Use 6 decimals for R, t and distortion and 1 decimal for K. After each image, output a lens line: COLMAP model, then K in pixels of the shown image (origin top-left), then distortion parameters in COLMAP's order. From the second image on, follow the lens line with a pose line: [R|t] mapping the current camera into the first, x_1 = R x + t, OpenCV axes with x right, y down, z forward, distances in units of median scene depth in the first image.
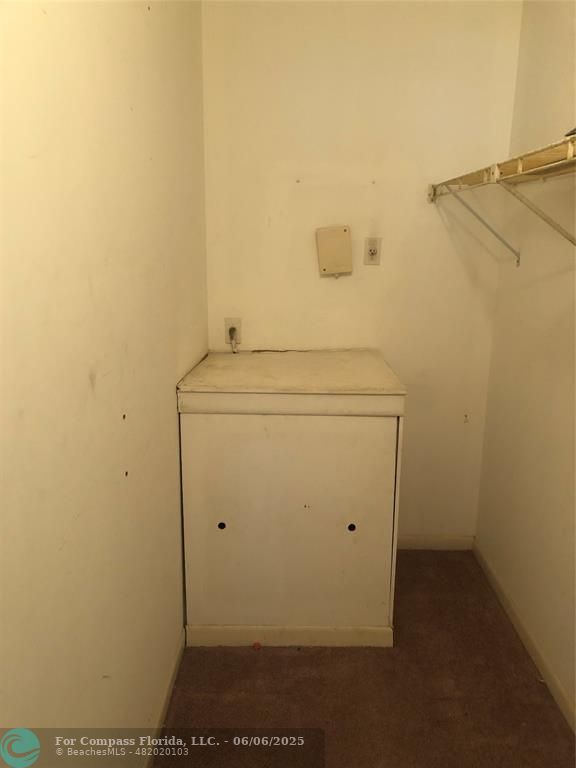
lens RADIAL K [[628.2, 0, 300.5], [0, 628.2, 383.2], [0, 0, 1]] dist [0.003908, 0.002746]
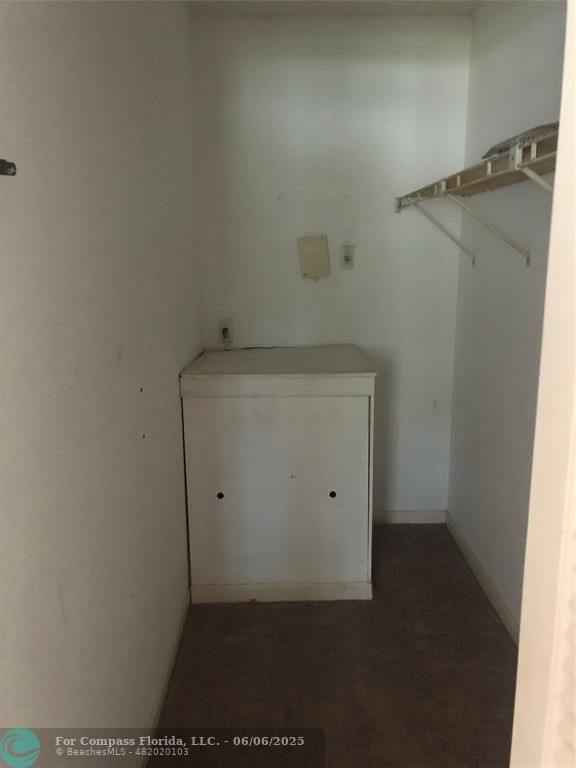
lens RADIAL K [[616.4, 0, 288.0], [0, 616.4, 384.0], [0, 0, 1]] dist [0.004936, 0.009334]
pose [[0.999698, -0.024125, -0.004597, 0.009262], [0.024046, 0.999575, -0.016462, 0.041446], [0.004992, 0.016346, 0.999854, -0.130822]]
